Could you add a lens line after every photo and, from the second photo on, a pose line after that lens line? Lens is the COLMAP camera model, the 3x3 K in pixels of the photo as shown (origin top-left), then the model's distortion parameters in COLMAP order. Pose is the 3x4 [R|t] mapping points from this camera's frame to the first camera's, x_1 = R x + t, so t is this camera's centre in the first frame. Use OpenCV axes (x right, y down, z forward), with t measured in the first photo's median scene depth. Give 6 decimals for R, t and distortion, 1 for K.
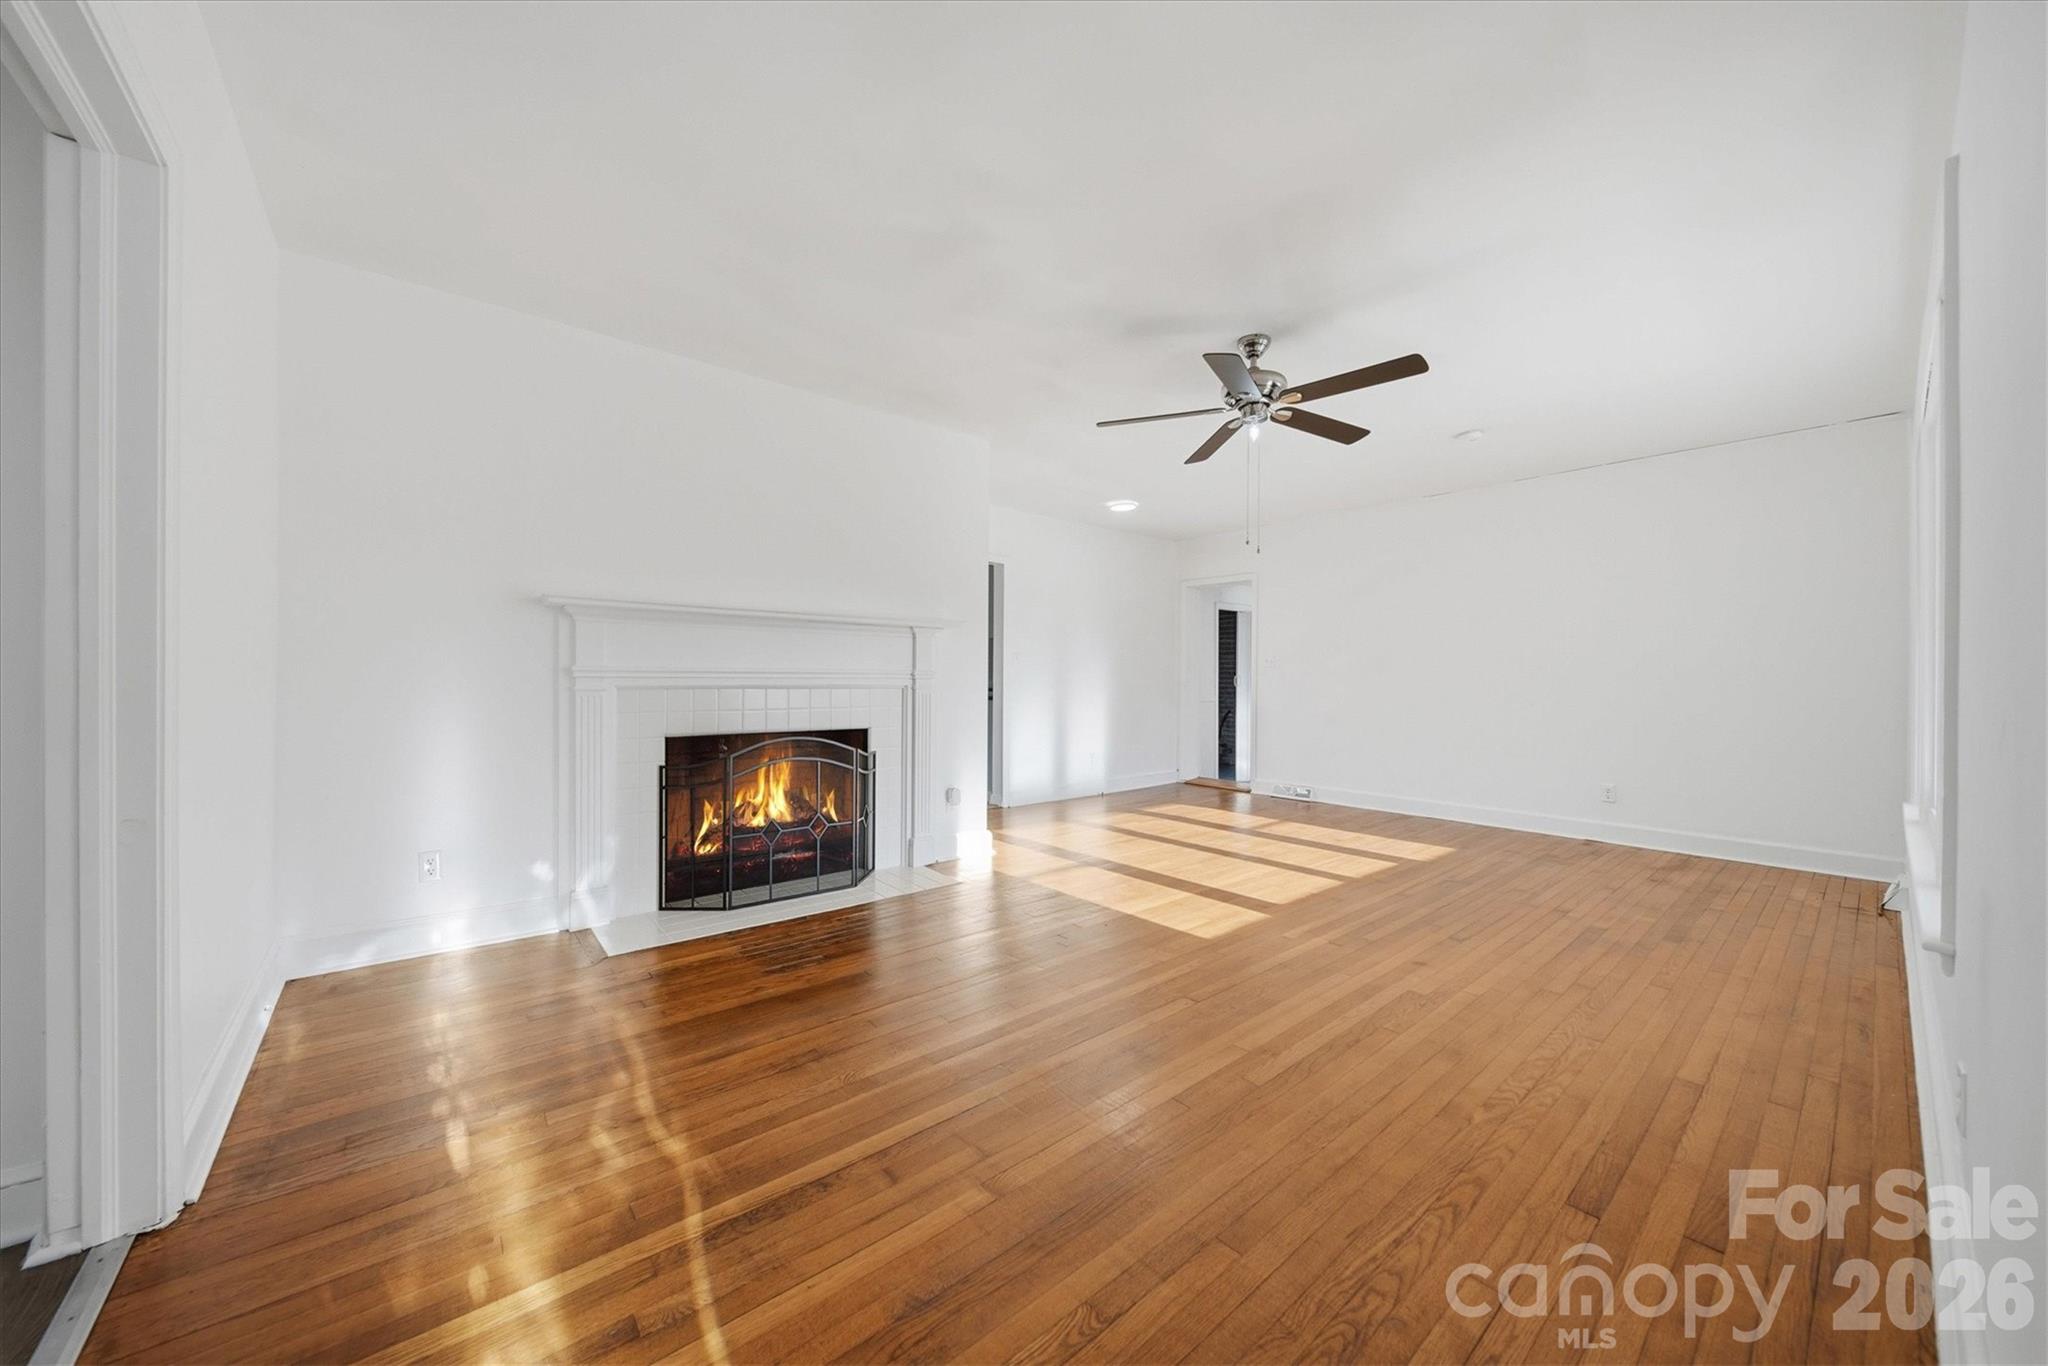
lens RADIAL K [[724.7, 0, 1018.9], [0, 724.7, 682.3], [0, 0, 1]] dist [0.000878, 0.000059]
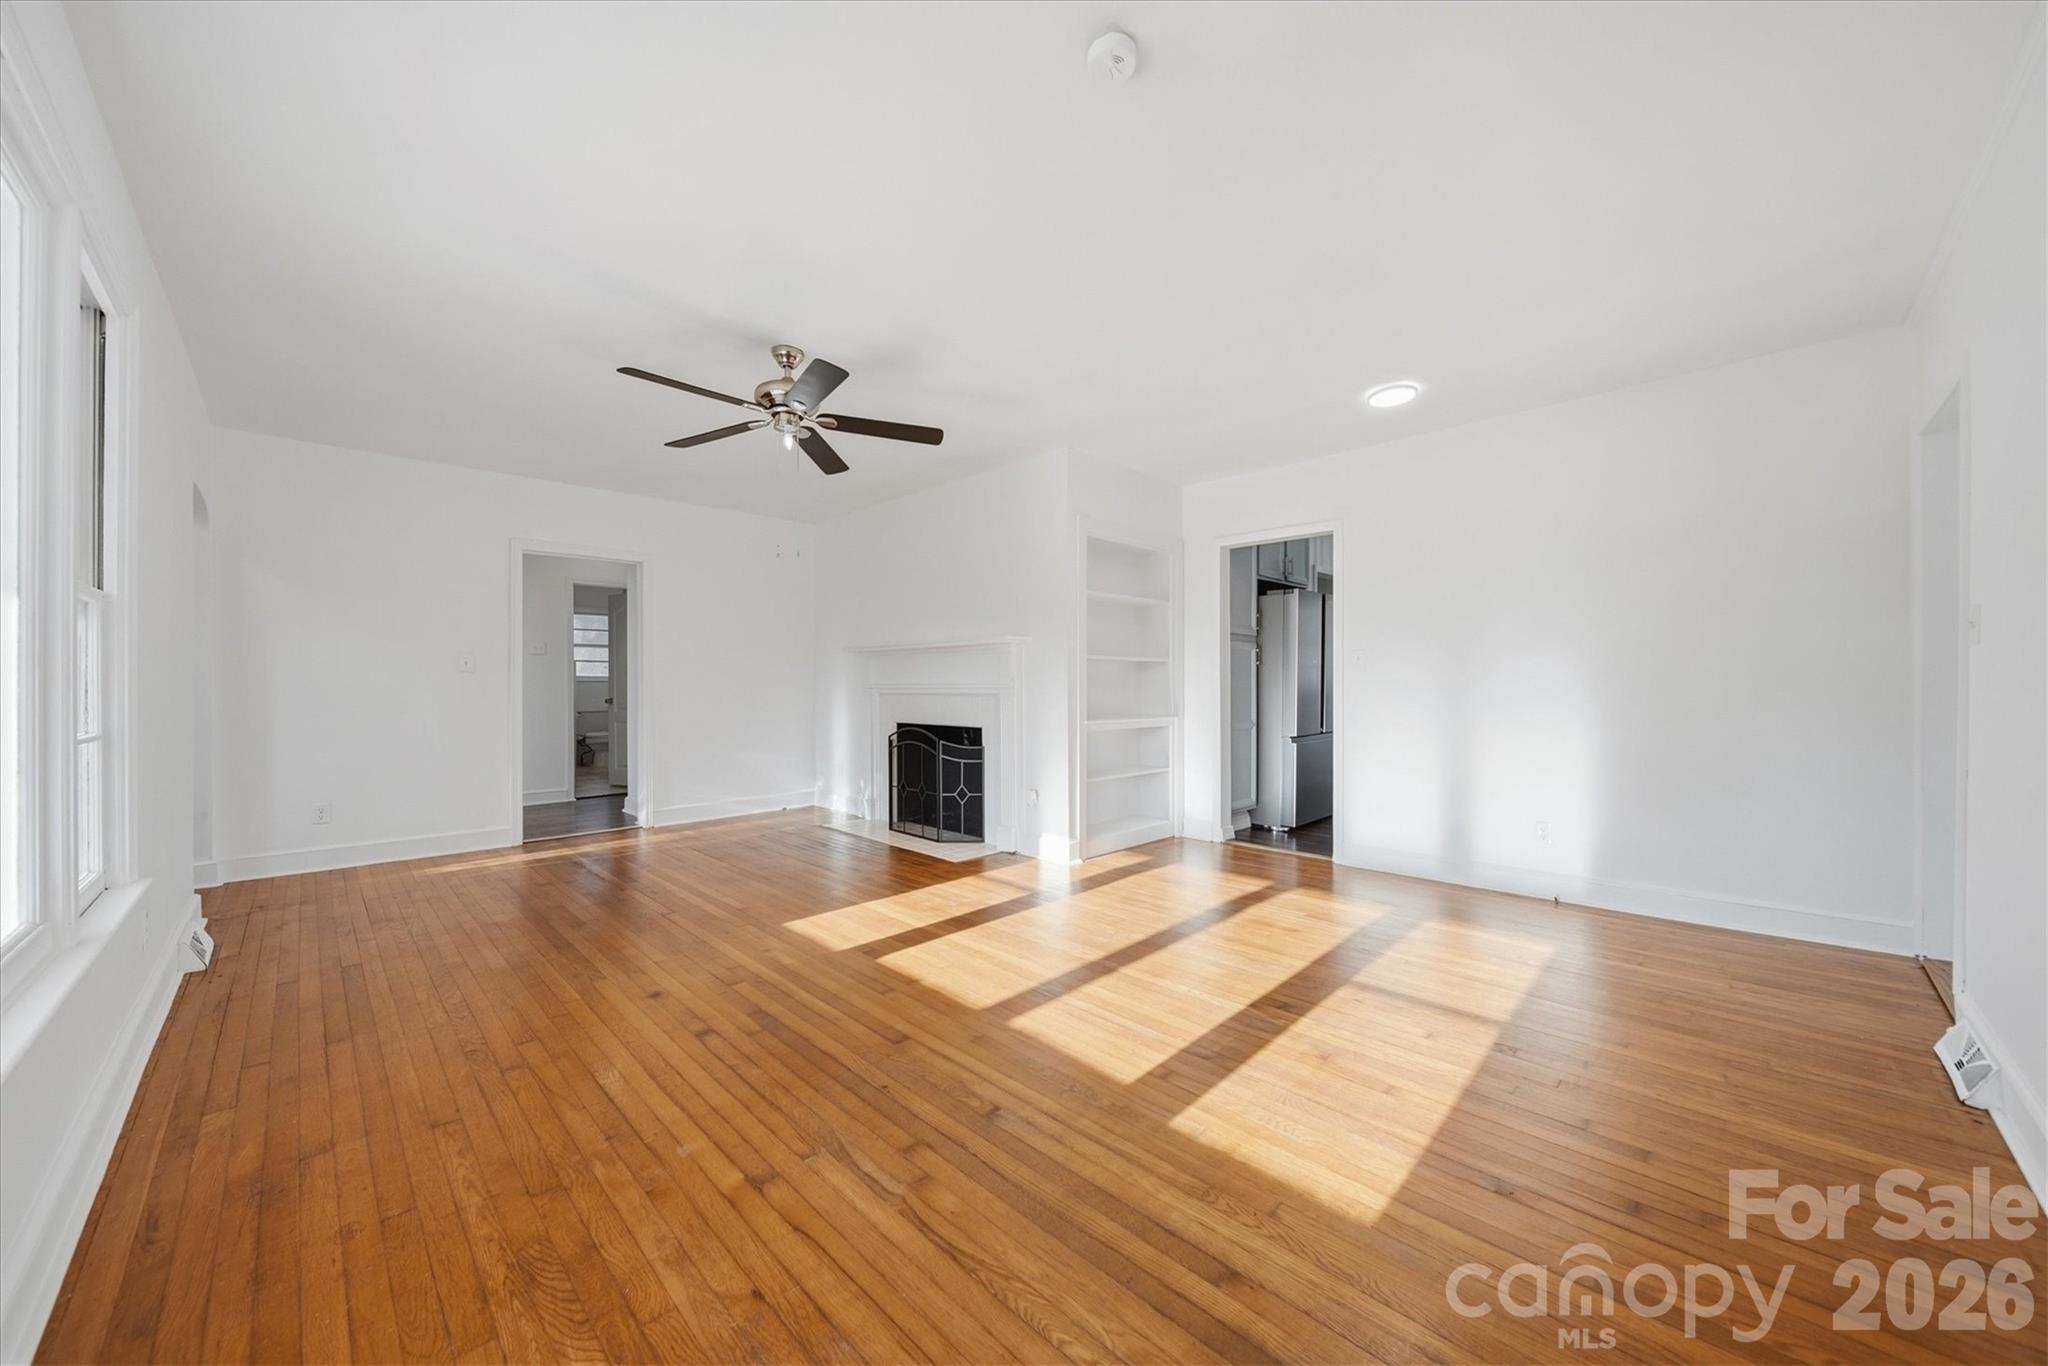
lens RADIAL K [[724.7, 0, 1016.4], [0, 724.7, 686.3], [0, 0, 1]] dist [0.000878, 0.000059]
pose [[0.080617, -0.007724, -0.996715, 1.152610], [-0.006903, 0.999942, -0.008308, 0.002130], [0.996721, 0.007550, 0.080559, 1.054290]]
